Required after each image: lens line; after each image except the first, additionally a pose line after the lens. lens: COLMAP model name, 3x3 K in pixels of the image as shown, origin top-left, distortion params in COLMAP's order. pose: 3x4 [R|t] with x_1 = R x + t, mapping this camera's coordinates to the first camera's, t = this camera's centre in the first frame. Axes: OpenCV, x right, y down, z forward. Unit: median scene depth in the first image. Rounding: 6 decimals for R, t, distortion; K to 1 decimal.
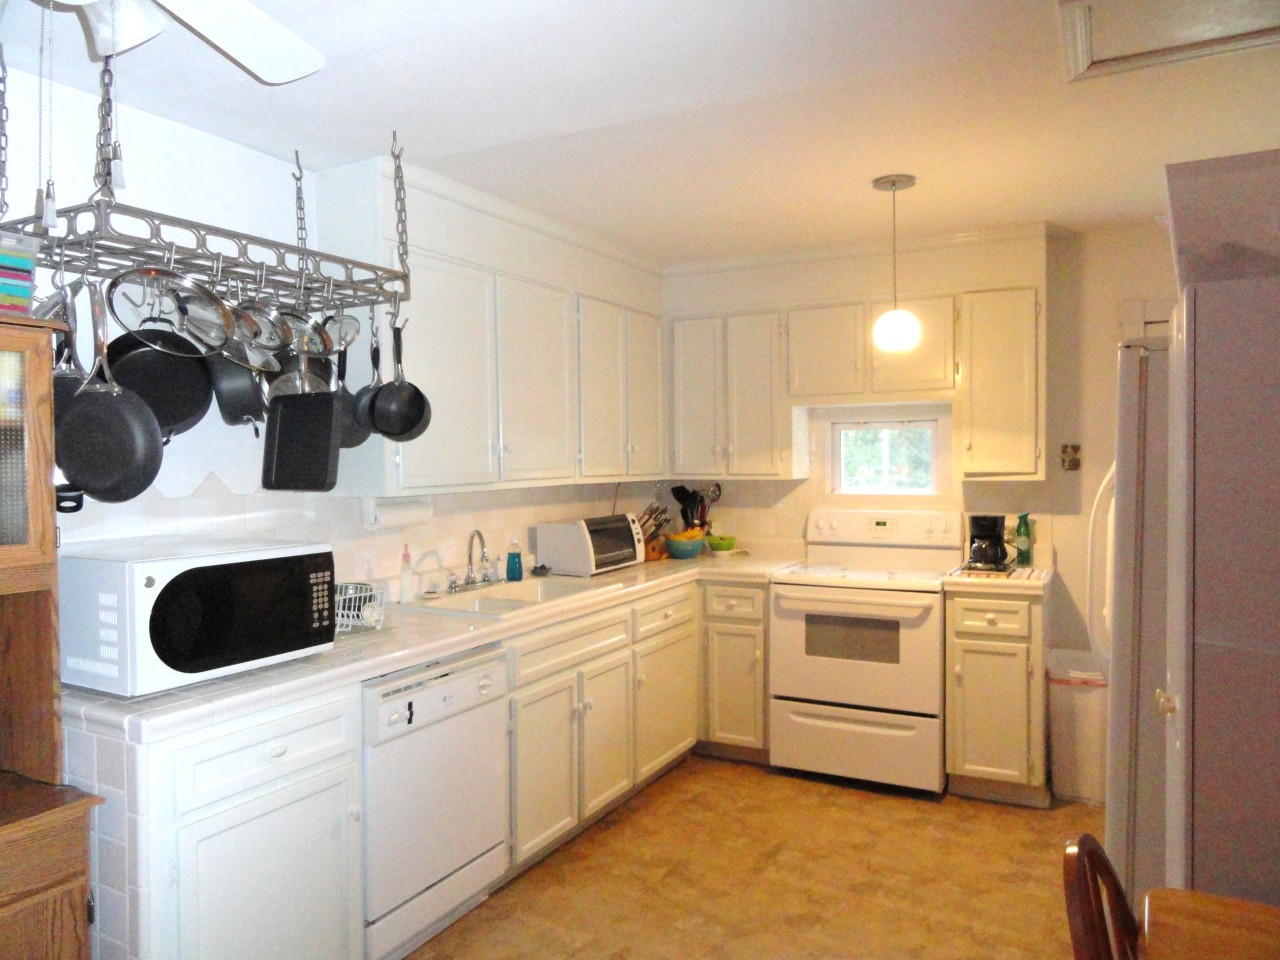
lens RADIAL K [[890.3, 0, 640.0], [0, 890.3, 480.0], [0, 0, 1]] dist [-0.003872, 0.001766]
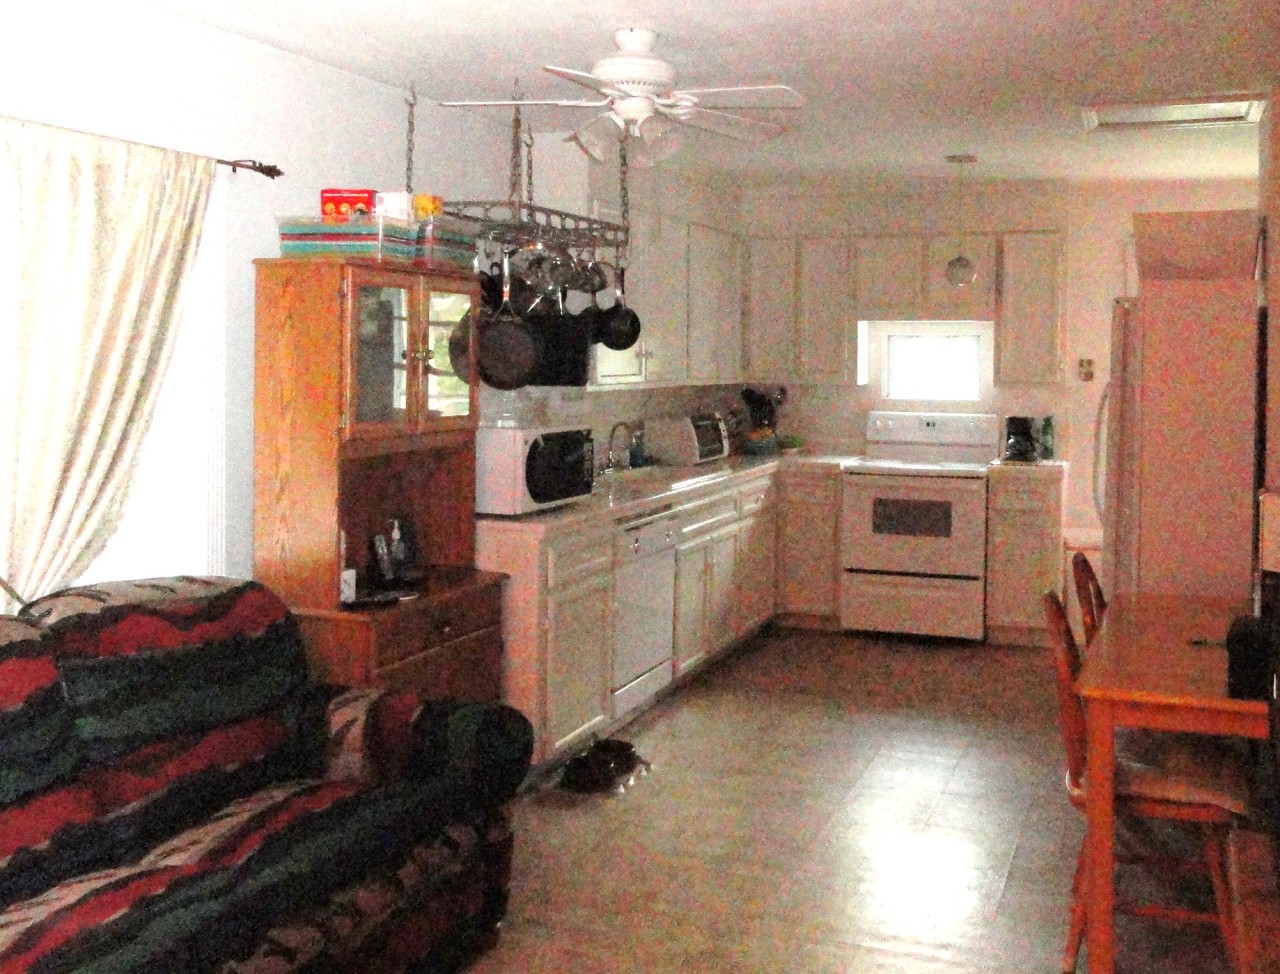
lens RADIAL K [[1543.2, 0, 640.1], [0, 1543.2, 416.1], [0, 0, 1]] dist [-0.009758, -0.003836]
pose [[0.986486, 0.012114, 0.163399, -0.621569], [-0.014760, 0.999779, 0.014991, 0.020589], [-0.163181, -0.017200, 0.986446, -1.322796]]
